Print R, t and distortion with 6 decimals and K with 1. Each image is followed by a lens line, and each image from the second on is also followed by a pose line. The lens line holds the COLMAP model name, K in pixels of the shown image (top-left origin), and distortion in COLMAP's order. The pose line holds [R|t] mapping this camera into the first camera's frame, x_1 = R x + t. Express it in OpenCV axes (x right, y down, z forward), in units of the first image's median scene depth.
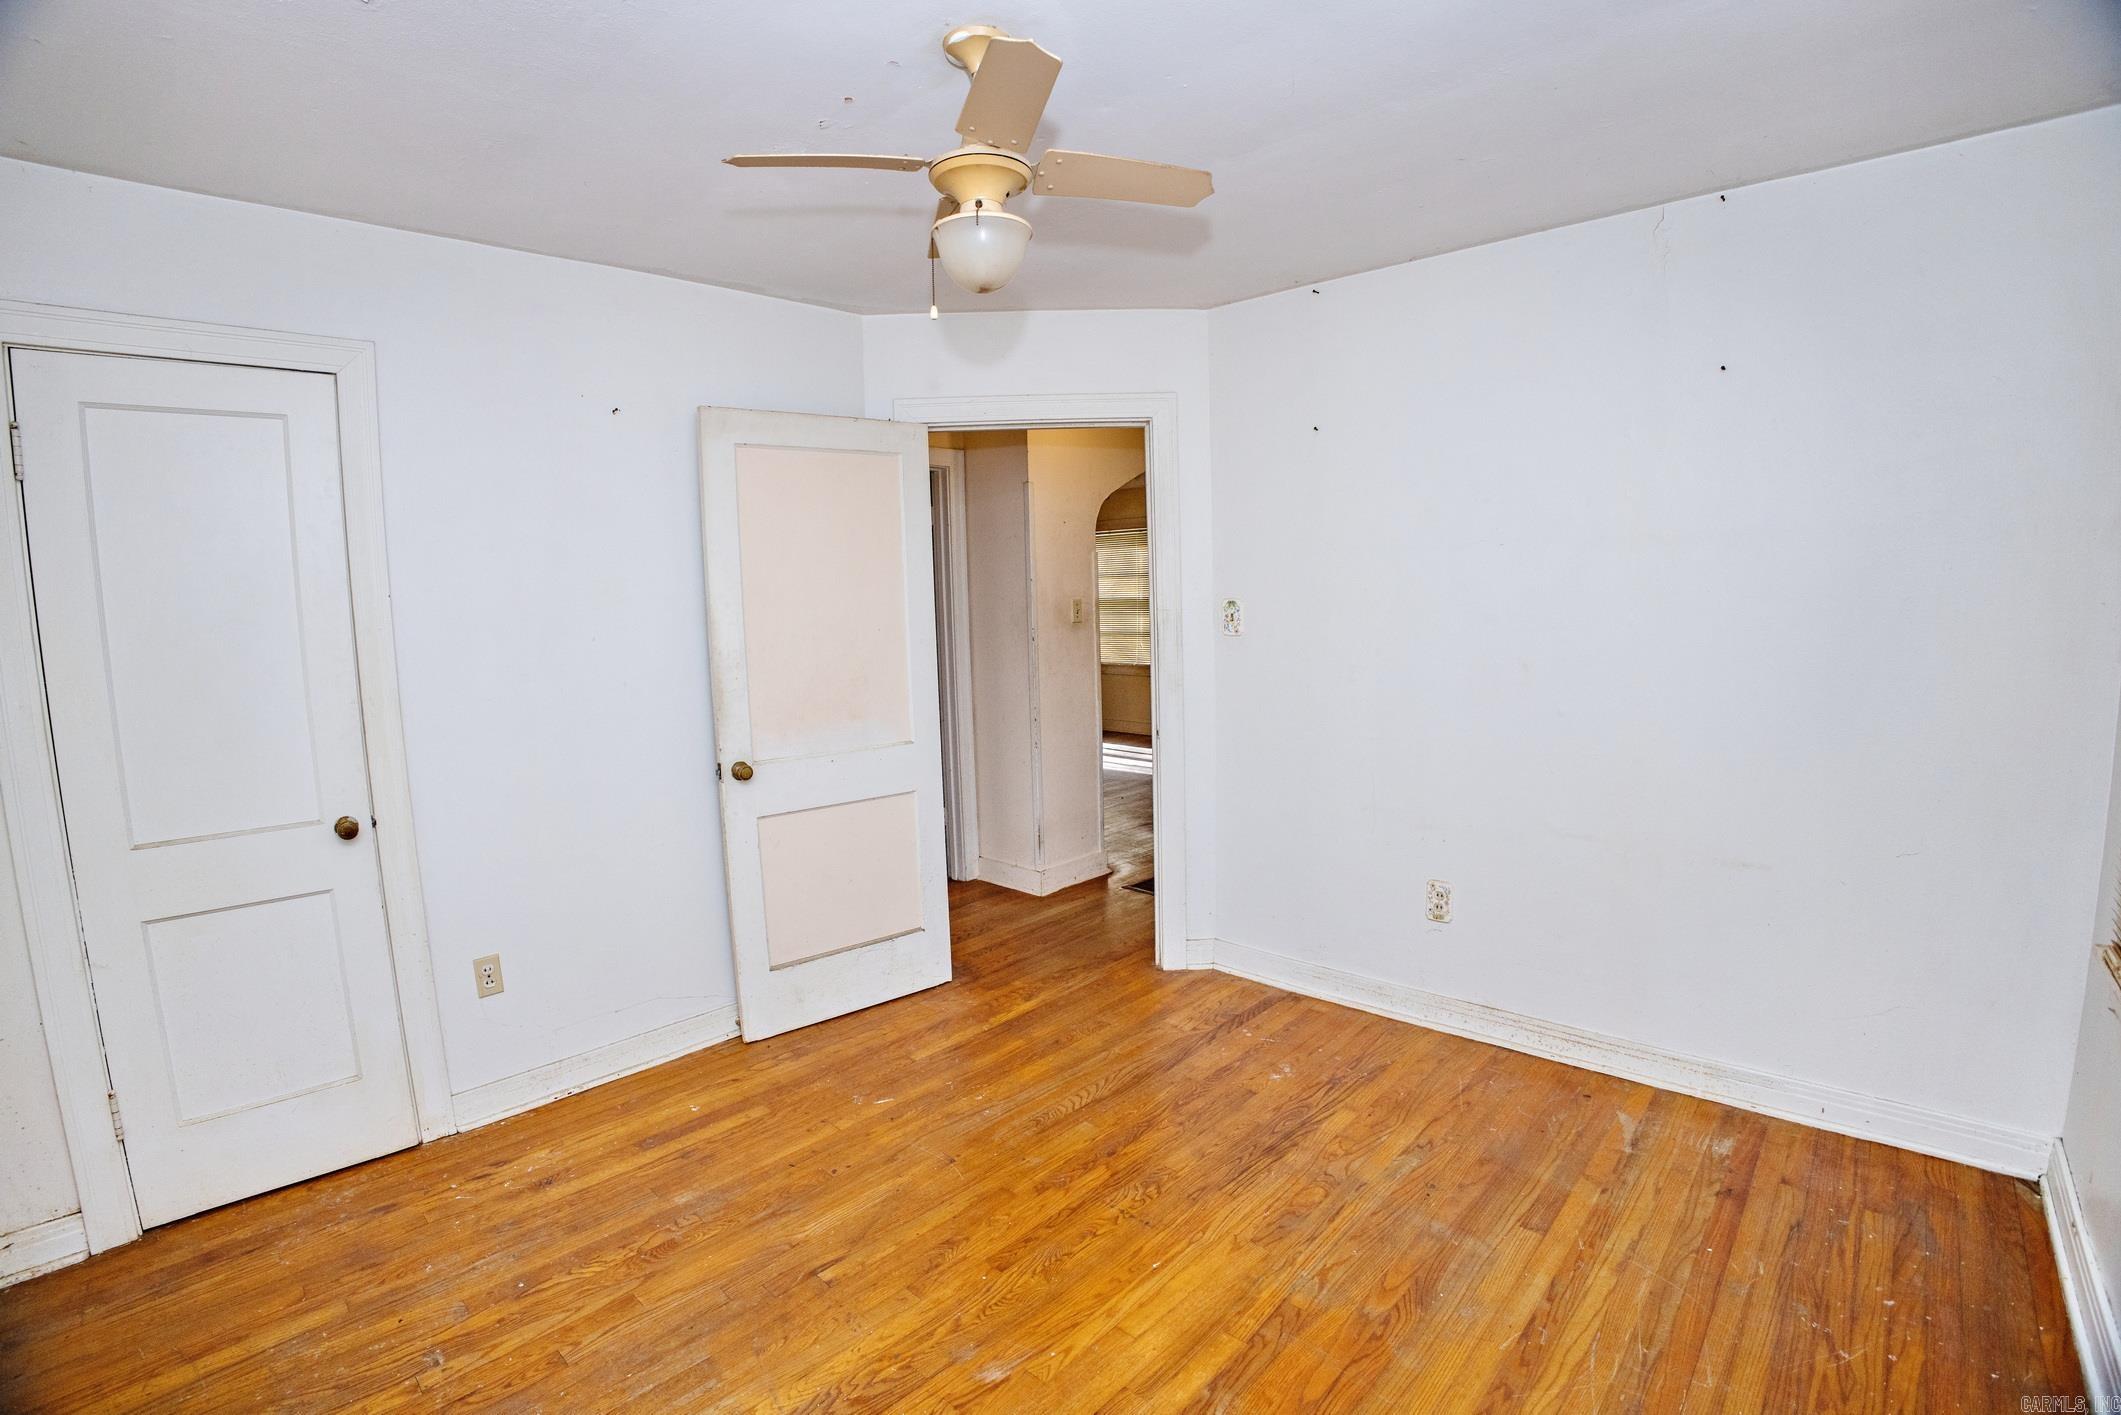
lens RADIAL K [[961.1, 0, 1058.4], [0, 961.1, 708.5], [0, 0, 1]] dist [-0.083041, 0.005276]
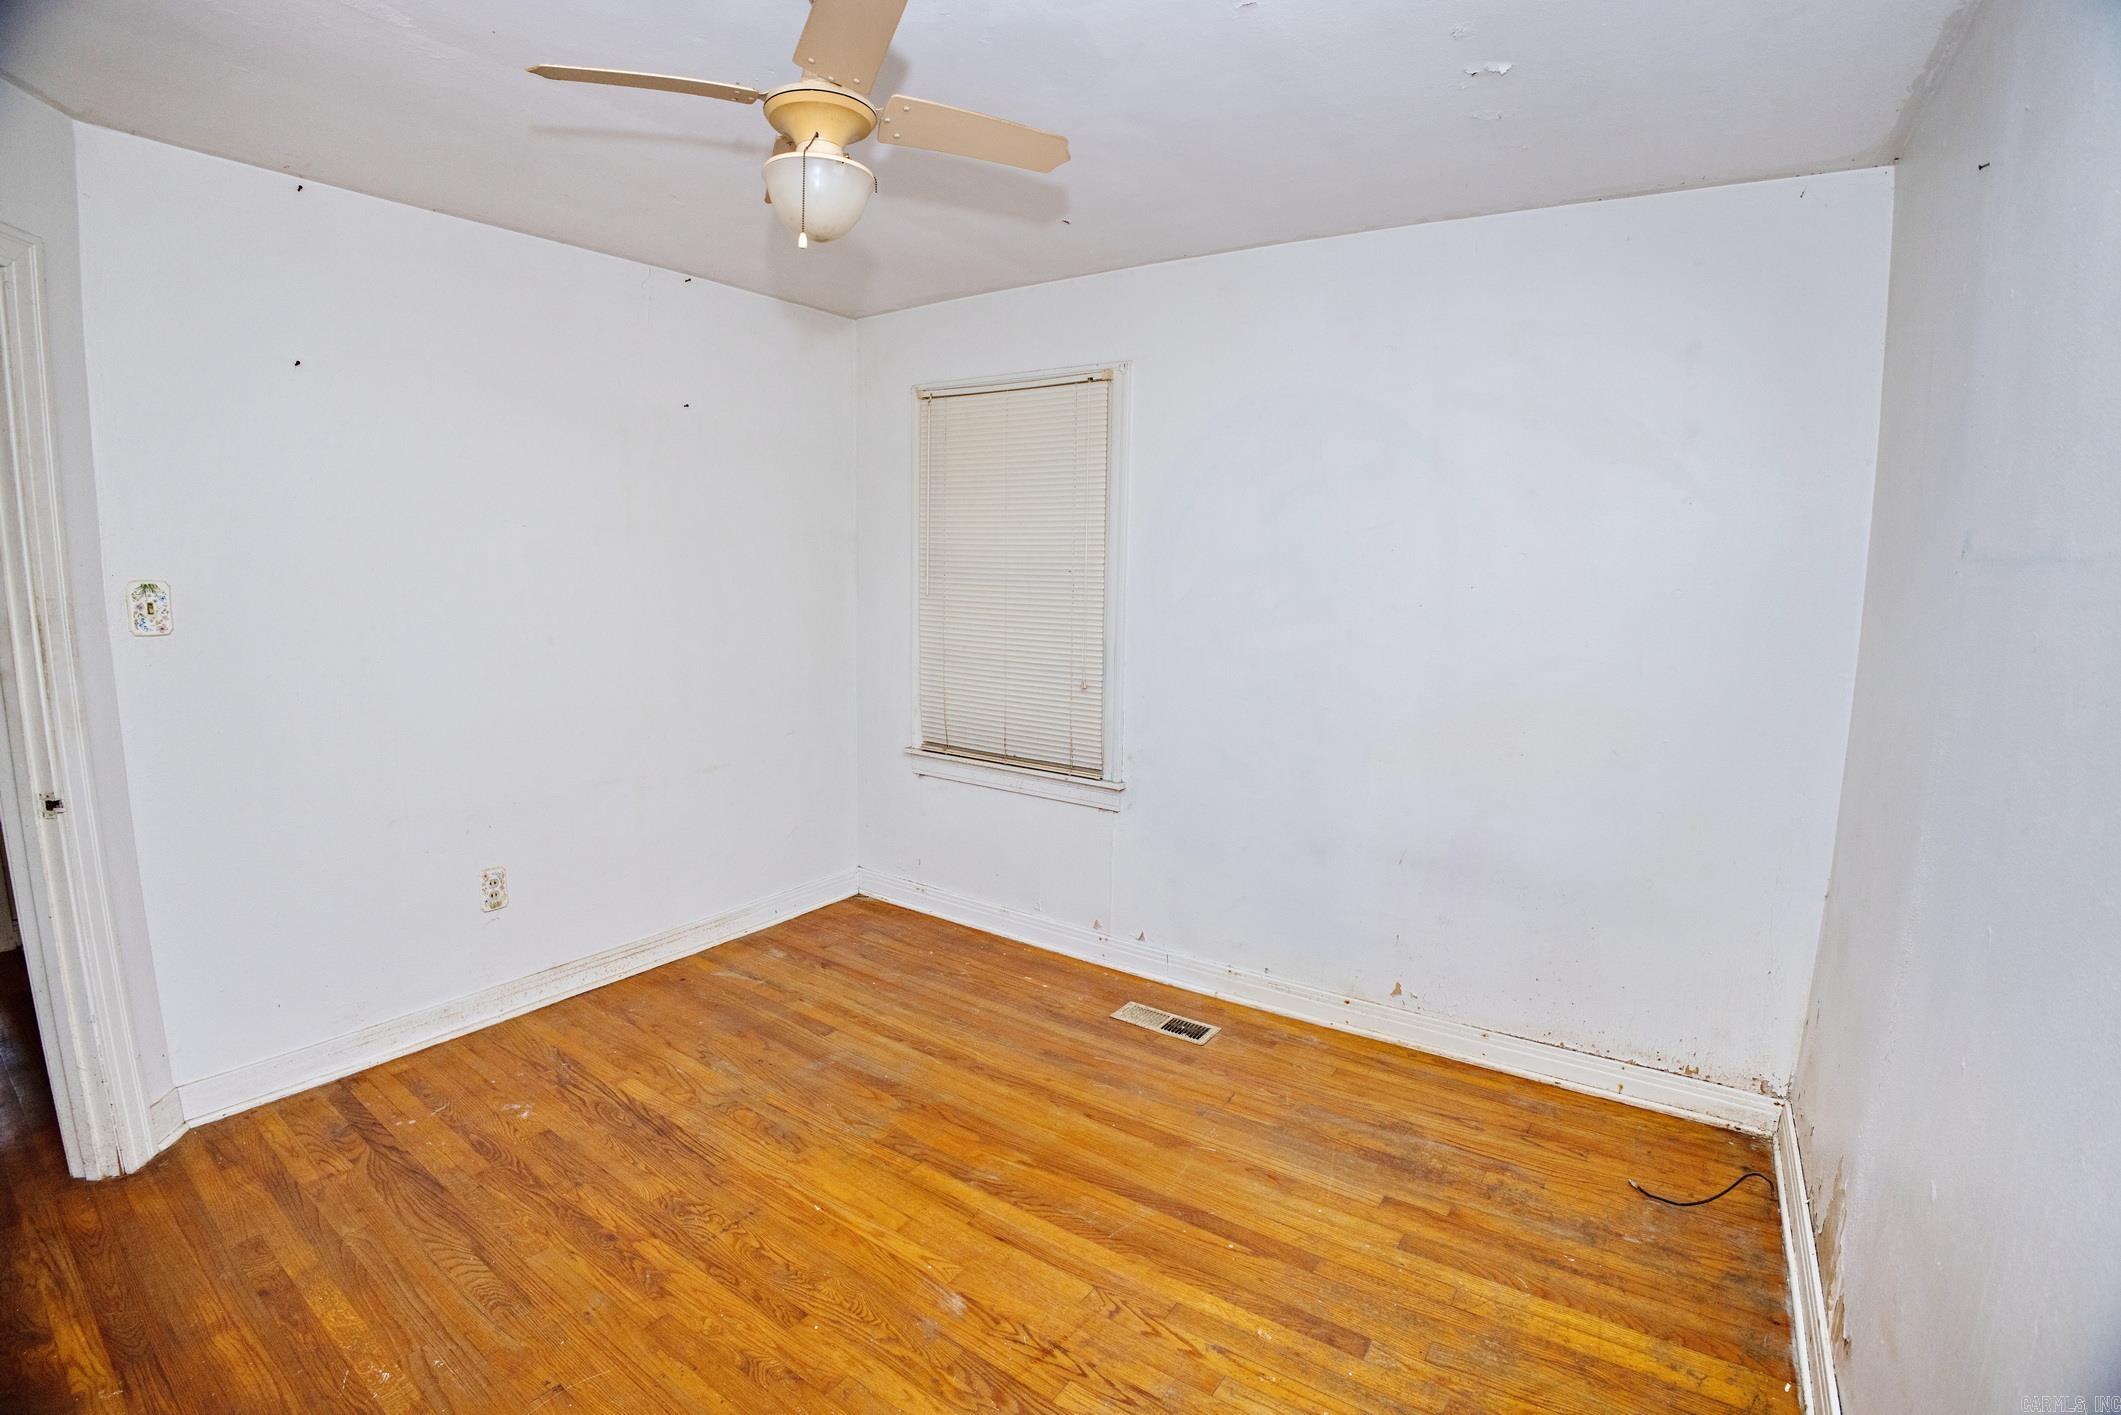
lens RADIAL K [[961.1, 0, 1039.5], [0, 961.1, 714.1], [0, 0, 1]] dist [-0.083041, 0.005276]
pose [[-0.125207, -0.122837, 0.984497, -0.846965], [0.103252, 0.985304, 0.136069, -0.068001], [-0.986743, 0.118688, -0.110684, 0.755428]]
